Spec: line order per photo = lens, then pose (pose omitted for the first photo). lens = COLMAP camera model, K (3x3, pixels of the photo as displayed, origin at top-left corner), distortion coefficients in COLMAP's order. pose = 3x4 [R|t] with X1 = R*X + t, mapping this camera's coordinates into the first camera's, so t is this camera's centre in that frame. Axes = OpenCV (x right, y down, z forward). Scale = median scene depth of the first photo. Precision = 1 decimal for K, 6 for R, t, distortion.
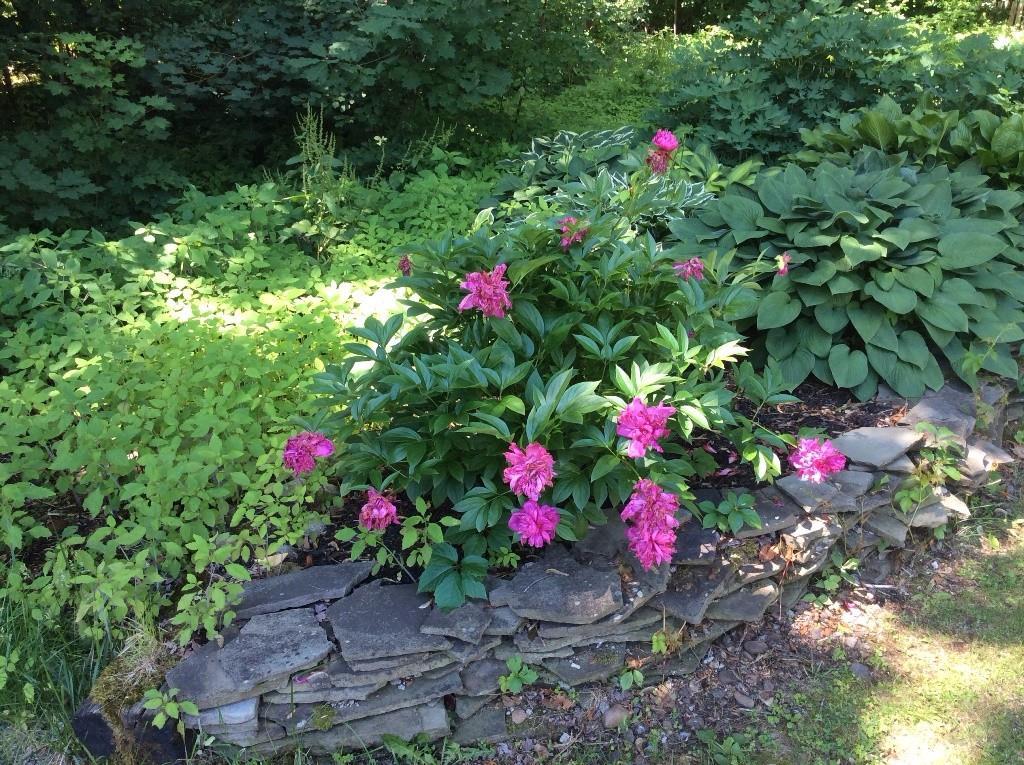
lens RADIAL K [[958.3, 0, 512.0], [0, 958.3, 379.6], [0, 0, 1]] dist [0.000057, 0.000000]
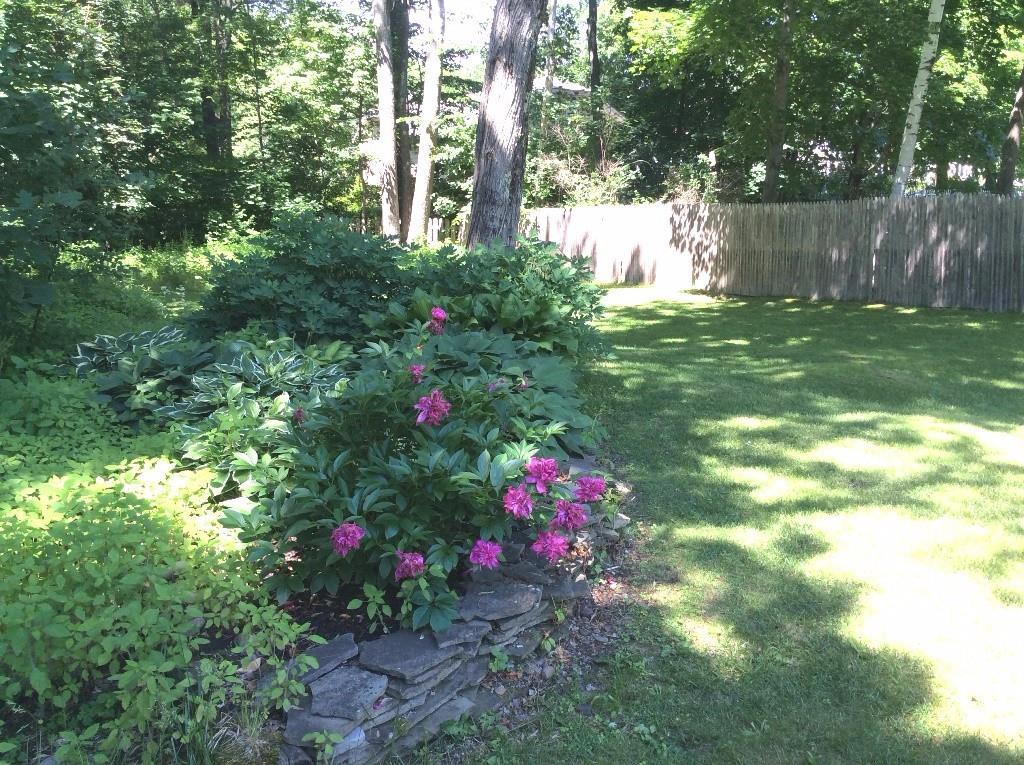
lens RADIAL K [[958.3, 0, 512.4], [0, 958.3, 384.0], [0, 0, 1]] dist [0.000057, 0.000000]
pose [[0.766533, -0.106693, 0.633280, -0.807473], [0.231159, 0.965846, -0.117077, 0.071297], [-0.599159, 0.236131, 0.765016, -0.228499]]
